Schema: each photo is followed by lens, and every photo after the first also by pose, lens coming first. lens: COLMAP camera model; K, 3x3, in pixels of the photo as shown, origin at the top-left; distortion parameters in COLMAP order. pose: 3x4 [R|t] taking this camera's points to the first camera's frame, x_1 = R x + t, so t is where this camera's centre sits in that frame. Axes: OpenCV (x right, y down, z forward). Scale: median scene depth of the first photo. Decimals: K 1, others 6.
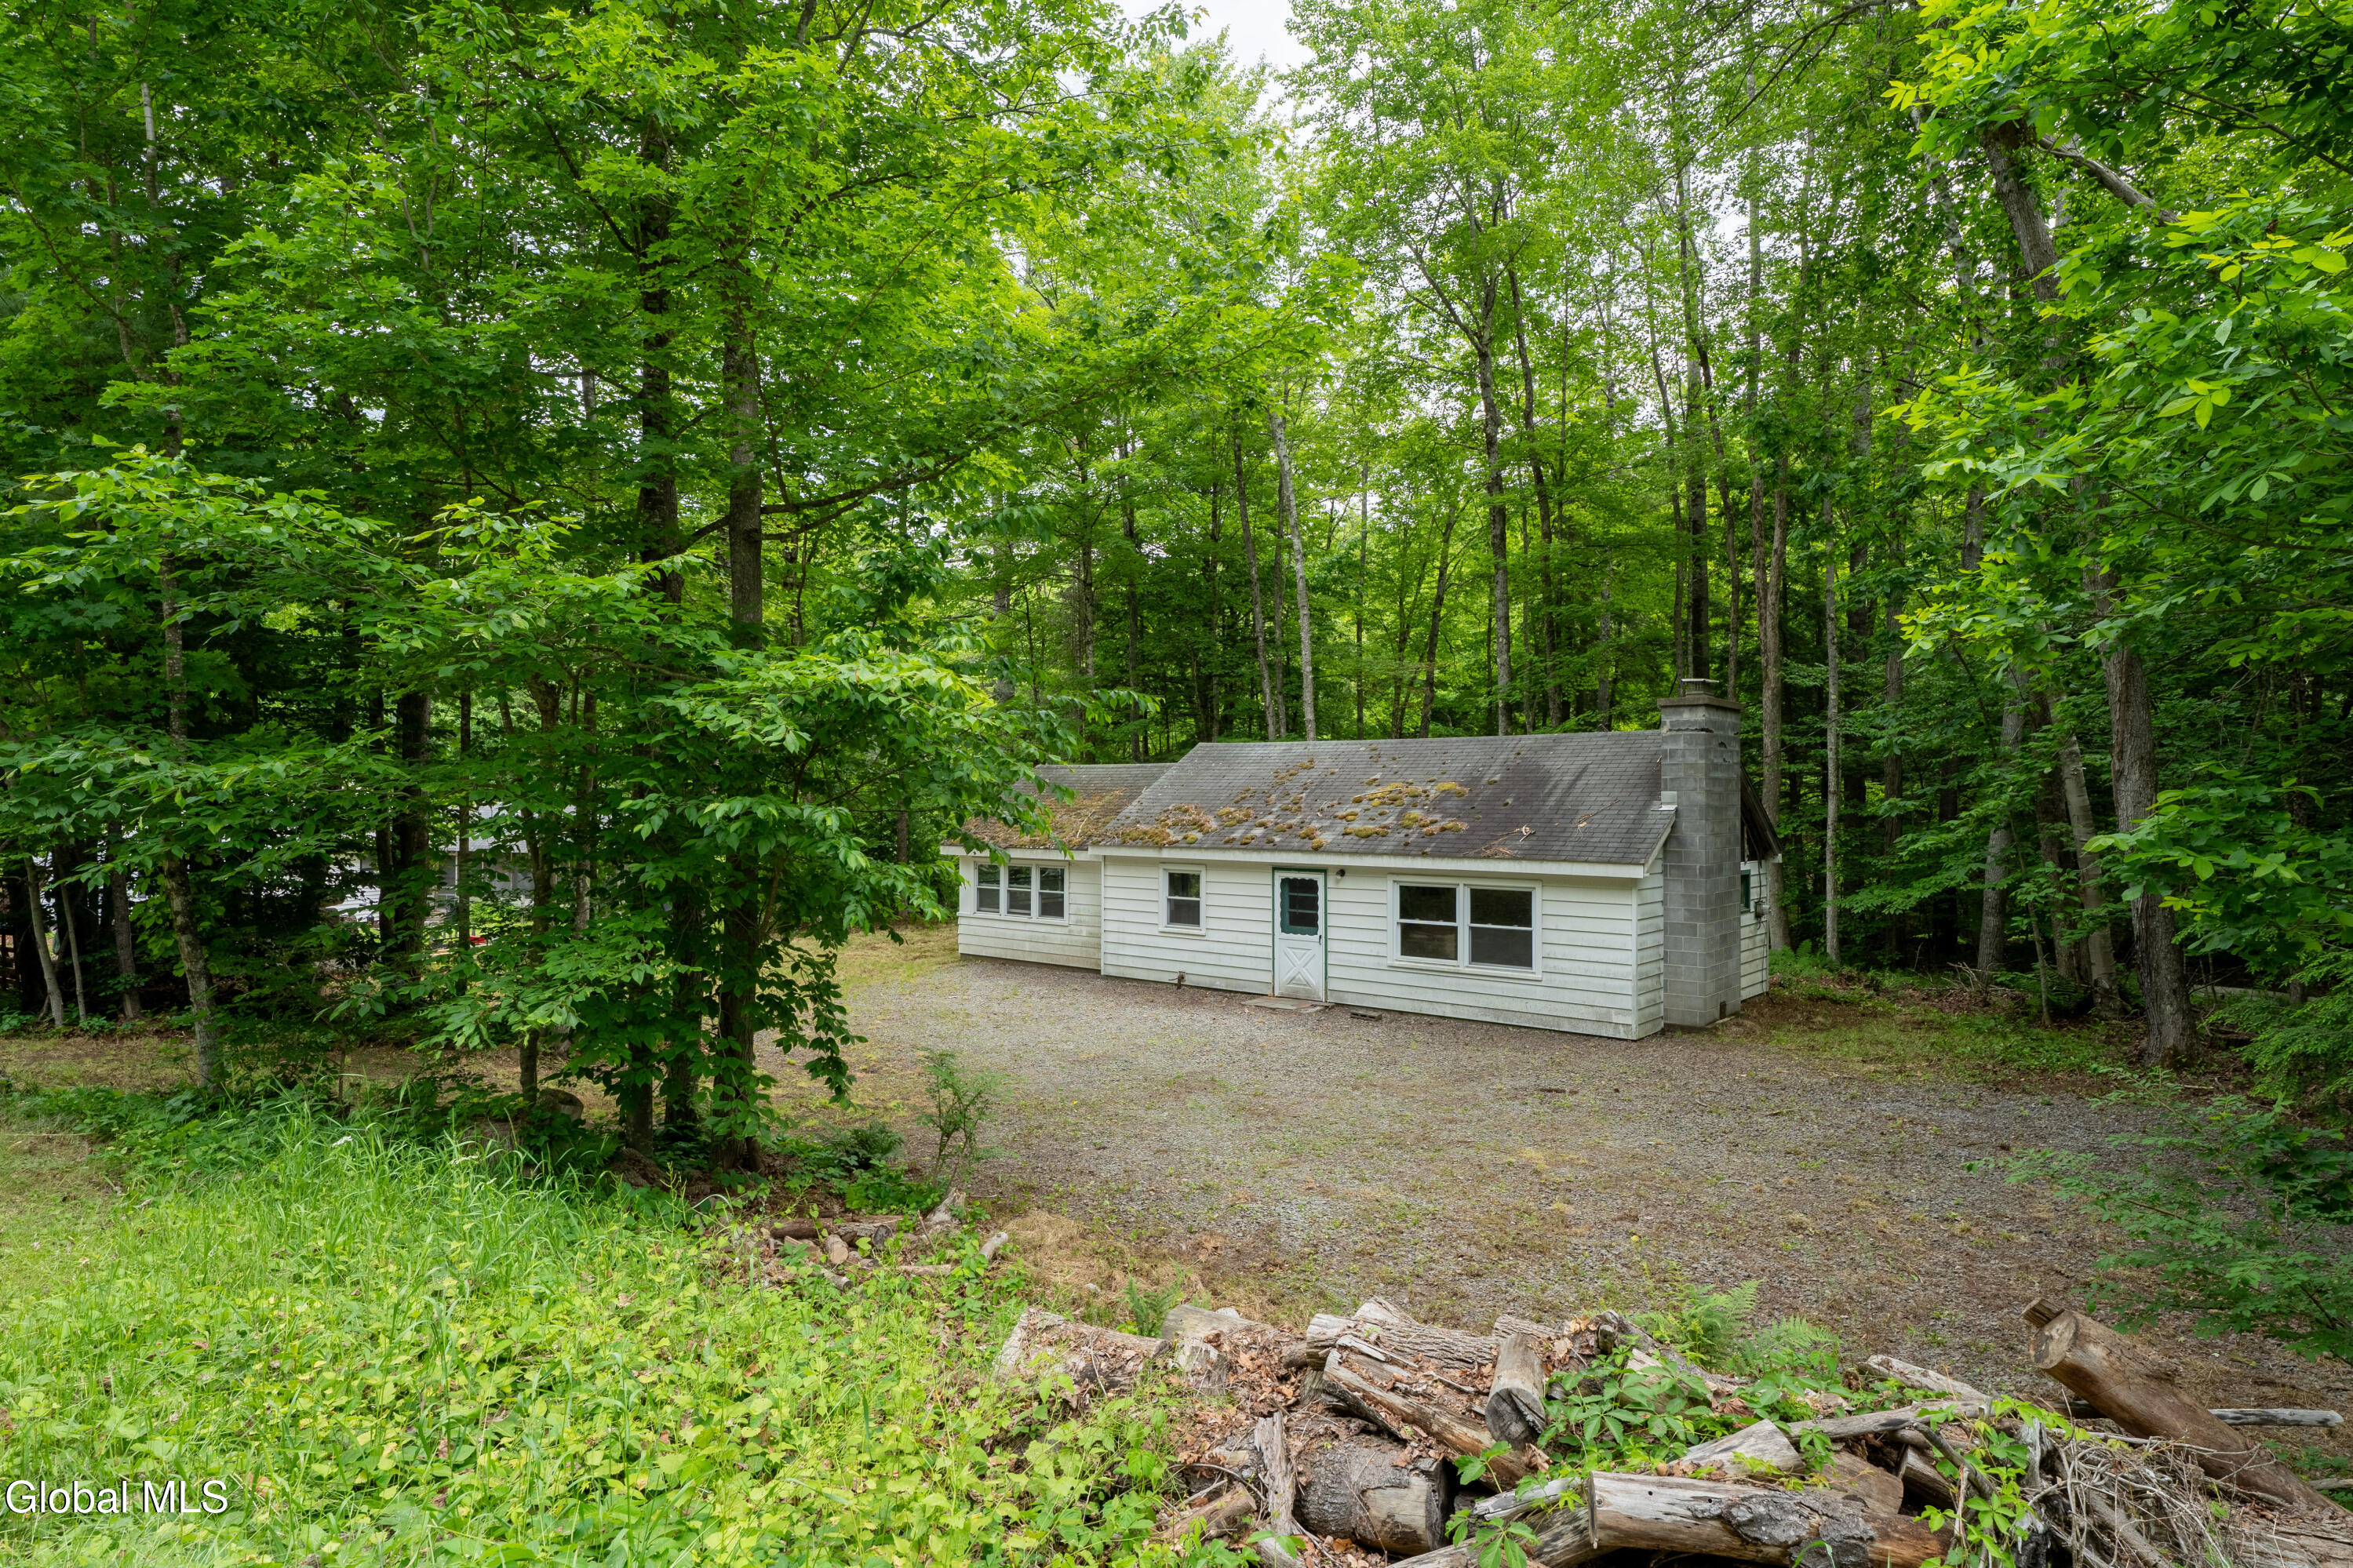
lens RADIAL K [[1299.8, 0, 1162.4], [0, 1299.8, 796.0], [0, 0, 1]] dist [-0.001353, -0.003834]
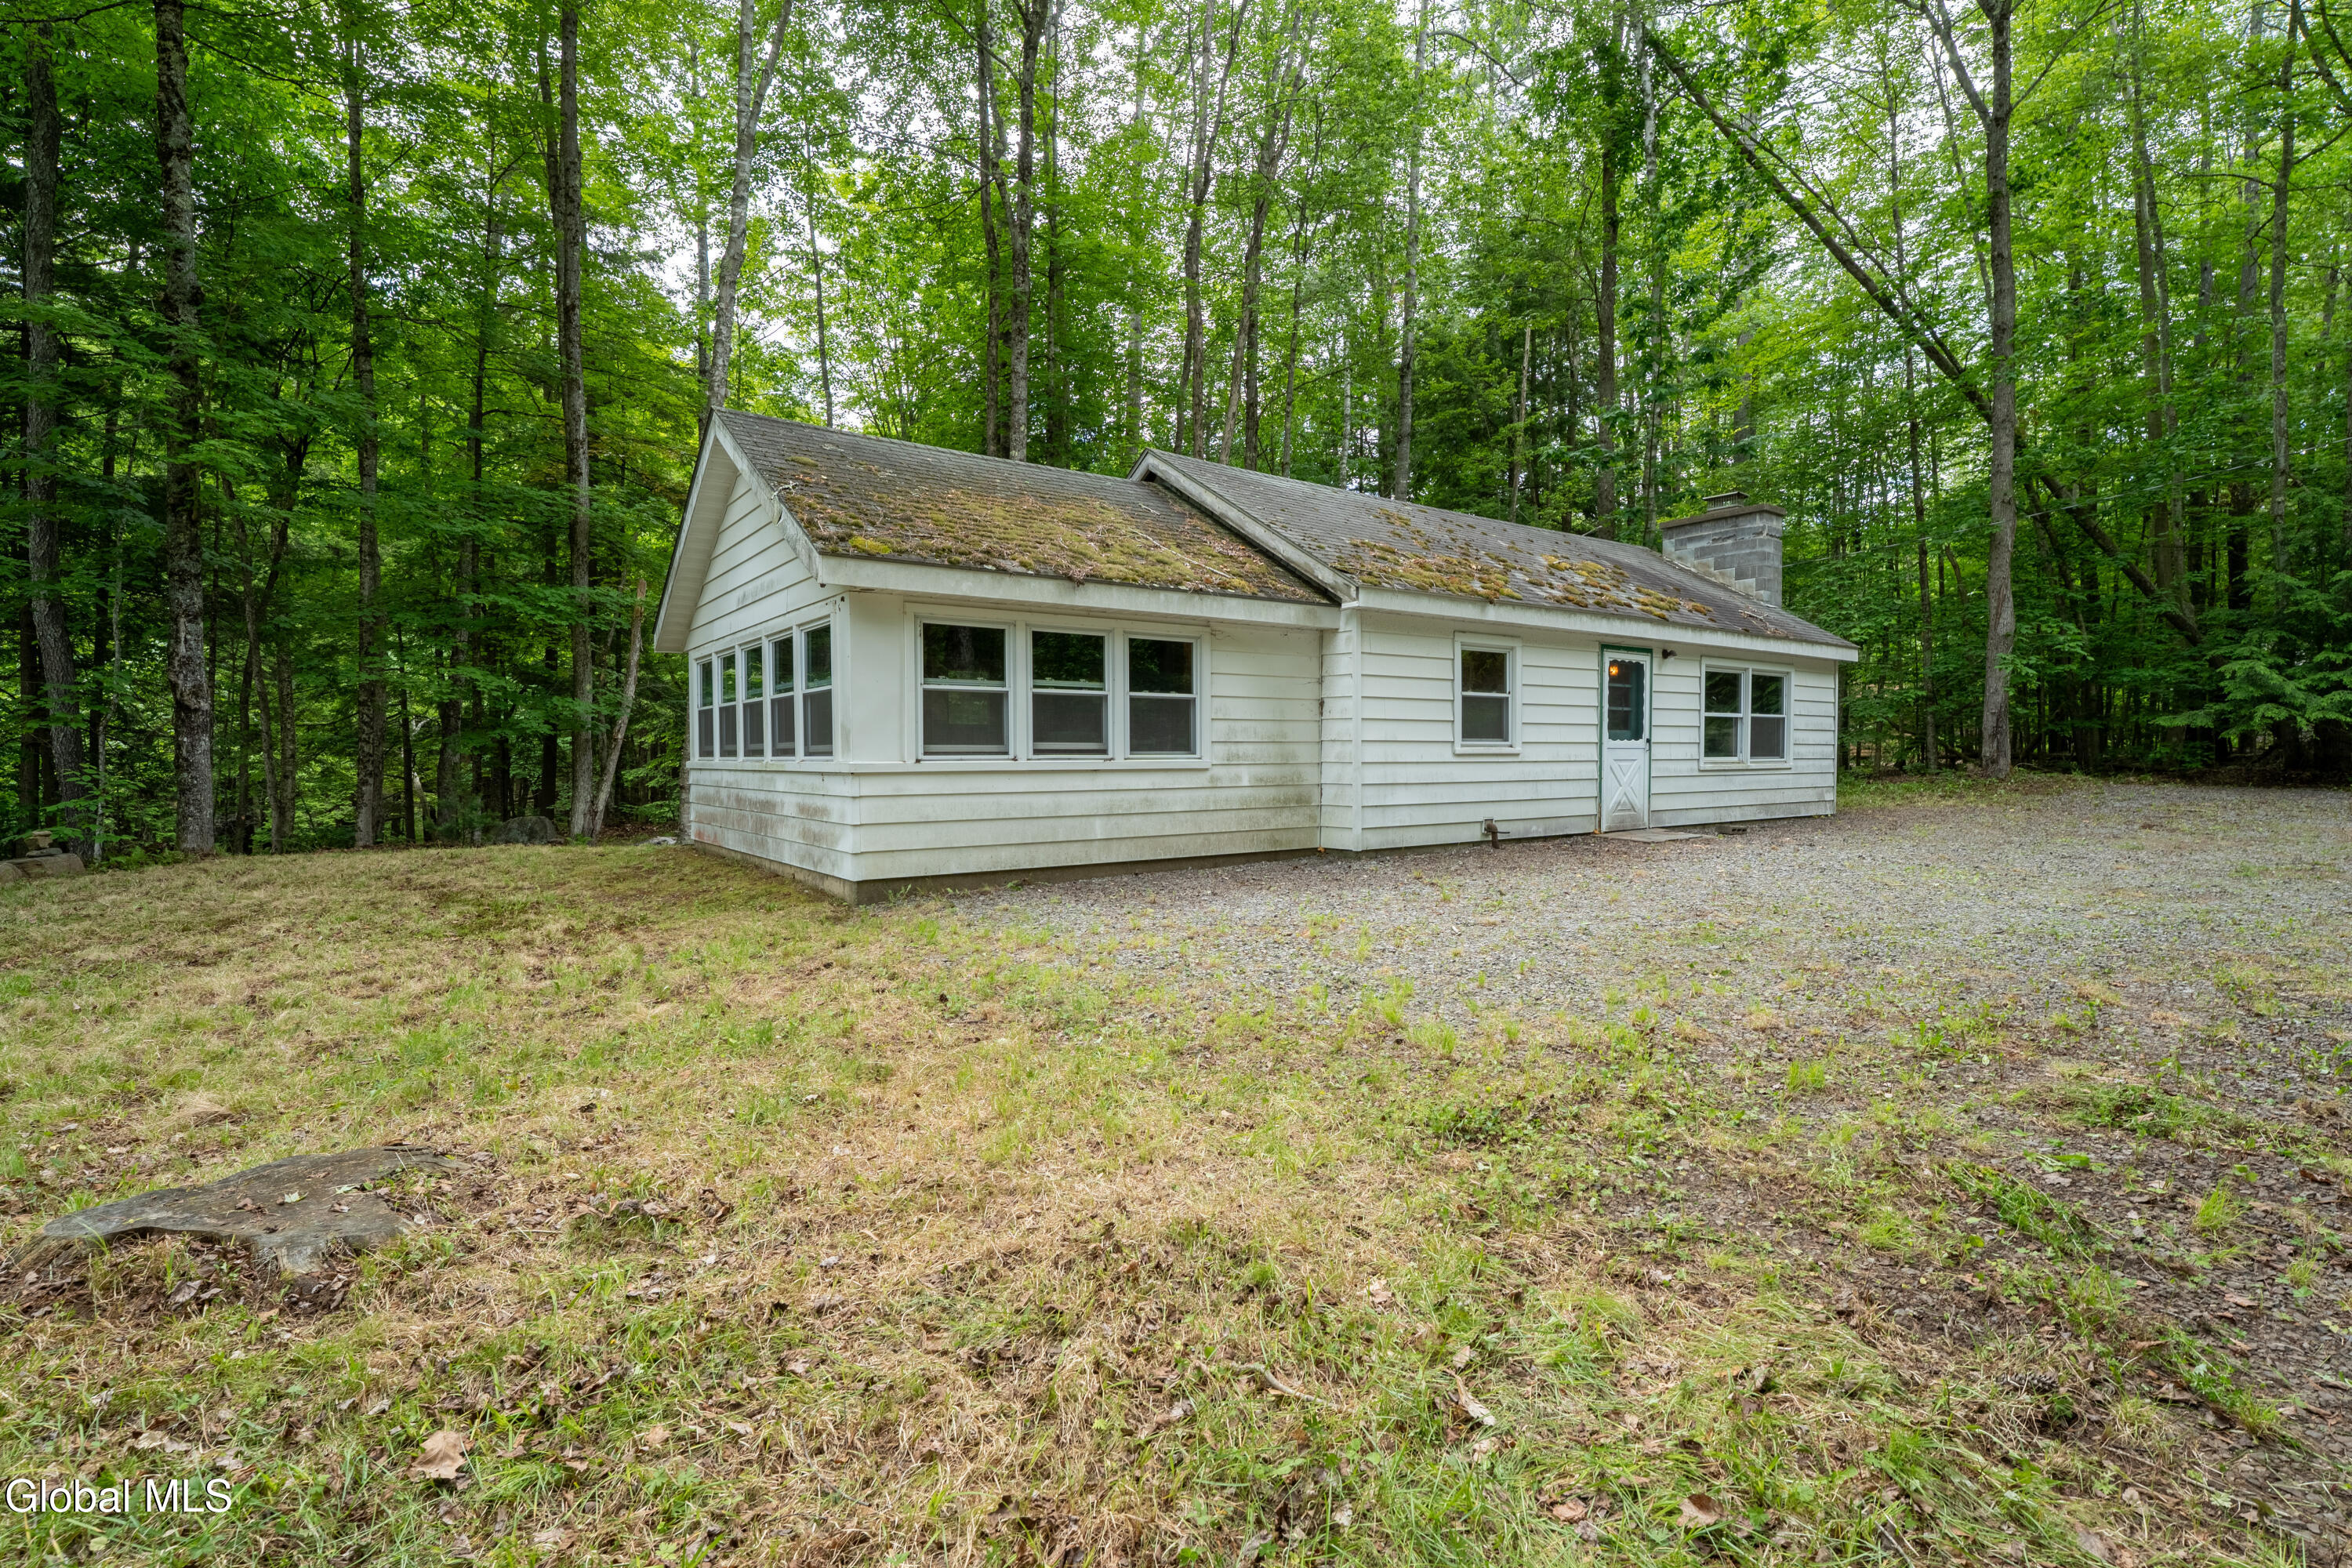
lens RADIAL K [[1094.5, 0, 1170.0], [0, 1094.5, 789.3], [0, 0, 1]] dist [-0.019781, -0.000760]
pose [[0.234769, -0.068748, 0.969617, -0.540632], [-0.024021, 0.996781, 0.076490, 0.094815], [-0.971754, -0.041249, 0.232362, 1.115826]]
